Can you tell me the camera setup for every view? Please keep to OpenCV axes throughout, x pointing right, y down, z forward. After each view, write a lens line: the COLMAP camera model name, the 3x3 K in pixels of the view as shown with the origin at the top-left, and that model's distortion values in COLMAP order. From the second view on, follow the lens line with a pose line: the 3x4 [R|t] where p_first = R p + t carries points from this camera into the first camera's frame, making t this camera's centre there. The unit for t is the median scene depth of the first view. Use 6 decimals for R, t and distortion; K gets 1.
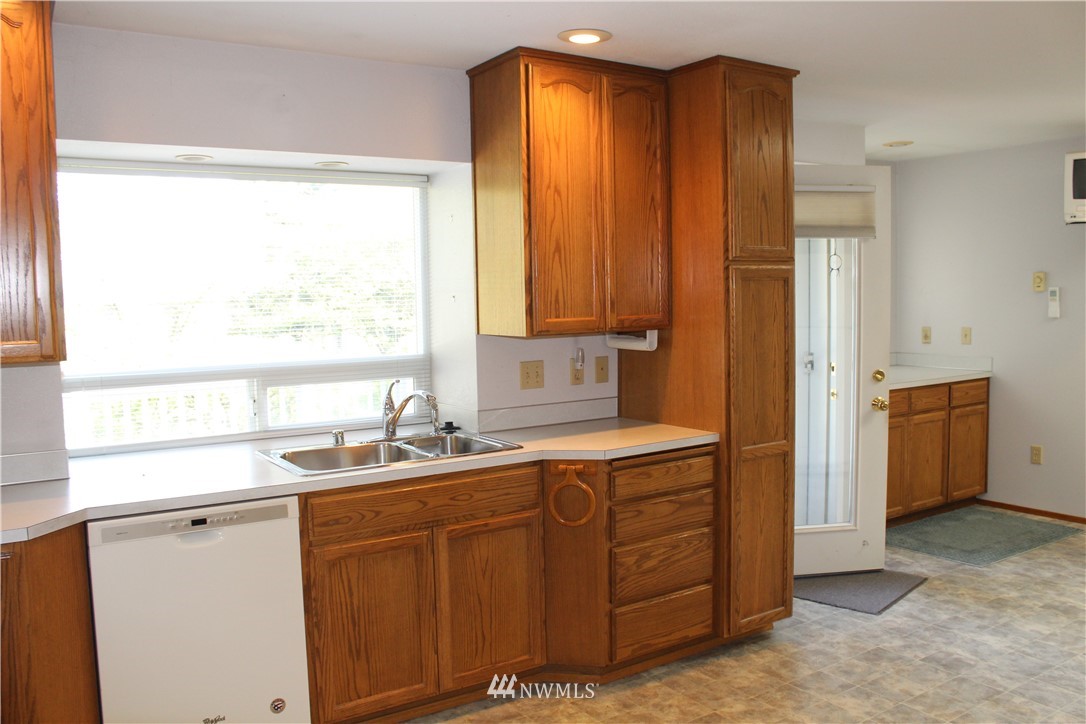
lens RADIAL K [[907.6, 0, 540.8], [0, 907.6, 360.0], [0, 0, 1]] dist [-0.158447, 0.129500]
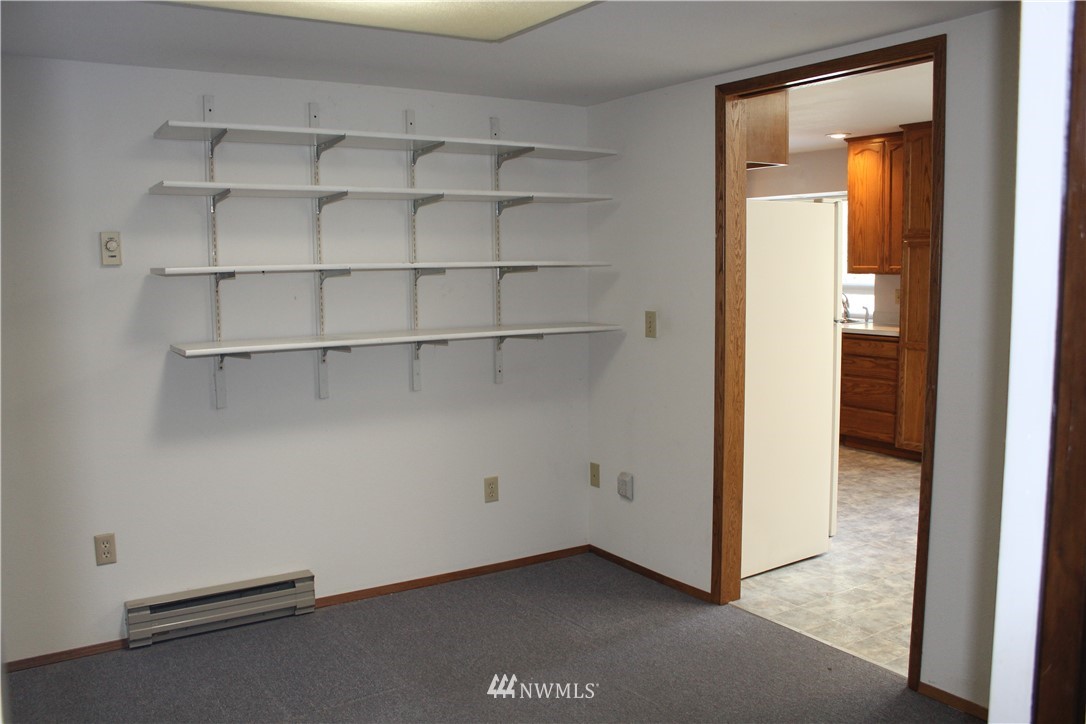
lens RADIAL K [[907.6, 0, 543.3], [0, 907.6, 364.9], [0, 0, 1]] dist [-0.158447, 0.129500]
pose [[0.041876, 0.144295, -0.988648, 1.840559], [-0.080105, 0.986816, 0.140635, -0.045415], [0.995906, 0.073306, 0.052883, 0.173679]]
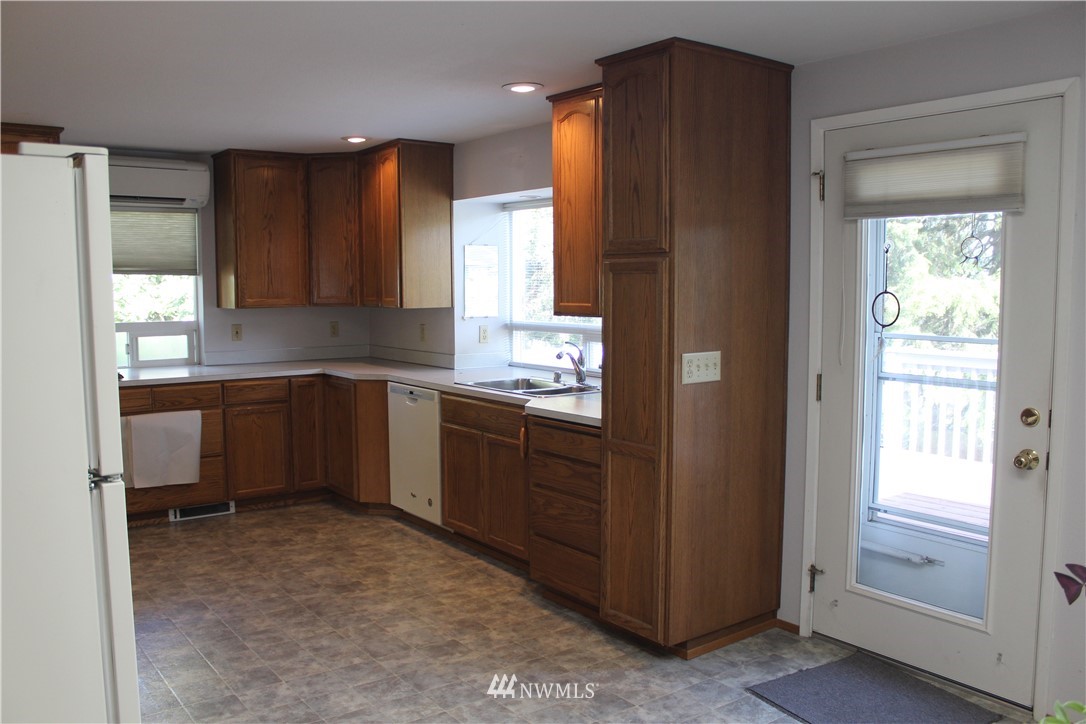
lens RADIAL K [[907.6, 0, 528.4], [0, 907.6, 369.3], [0, 0, 1]] dist [-0.158447, 0.129500]
pose [[0.060603, 0.118074, -0.991154, 1.156481], [-0.083676, 0.990085, 0.112830, -0.083461], [0.994649, 0.076098, 0.069882, 0.782415]]
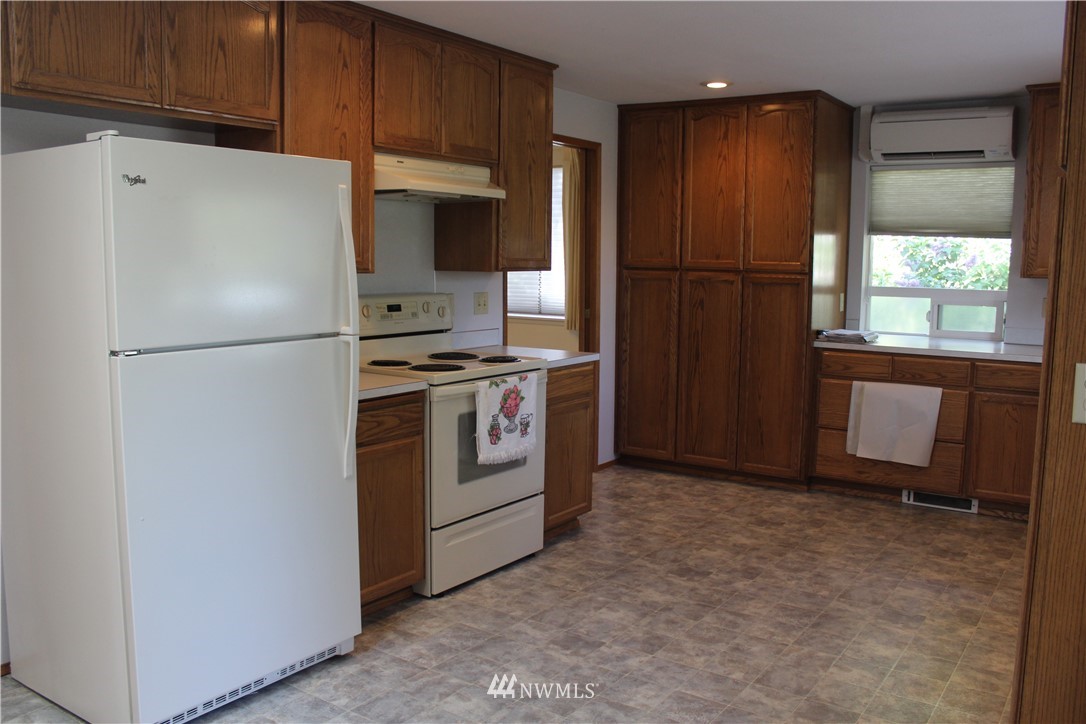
lens RADIAL K [[907.6, 0, 570.1], [0, 907.6, 366.4], [0, 0, 1]] dist [-0.158447, 0.129500]
pose [[-0.919402, 0.060821, -0.388588, 0.667506], [-0.021943, 0.978501, 0.205070, -0.091933], [0.392706, 0.197069, -0.898302, 1.314916]]
